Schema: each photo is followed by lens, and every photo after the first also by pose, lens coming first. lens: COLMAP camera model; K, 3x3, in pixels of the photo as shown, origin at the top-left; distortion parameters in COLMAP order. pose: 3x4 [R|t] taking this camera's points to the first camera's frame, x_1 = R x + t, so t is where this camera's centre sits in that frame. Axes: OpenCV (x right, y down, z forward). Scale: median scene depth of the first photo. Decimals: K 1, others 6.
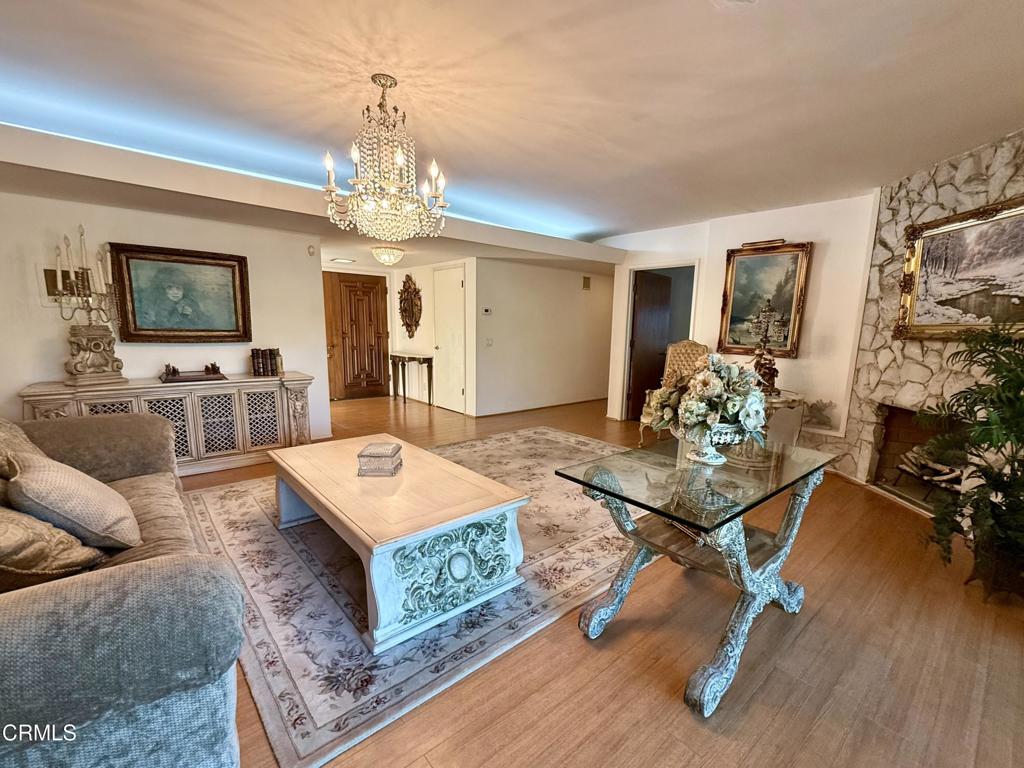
lens RADIAL K [[447.2, 0, 527.3], [0, 447.2, 400.0], [0, 0, 1]] dist [0.005131, 0.000222]
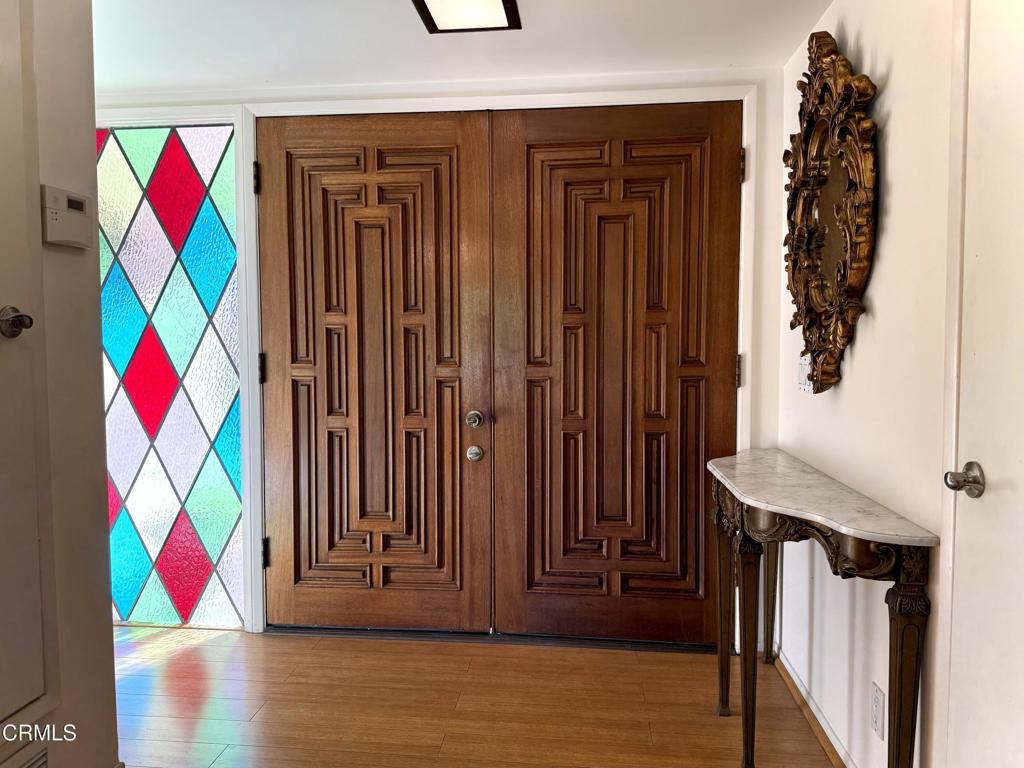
lens RADIAL K [[725.9, 0, 511.7], [0, 725.9, 387.4], [0, 0, 1]] dist [0.005507, 0.001069]
pose [[0.666460, 0.019238, -0.745292, -0.264024], [-0.109380, 0.991373, -0.072221, -0.214194], [0.737473, 0.129653, 0.662815, 1.469728]]
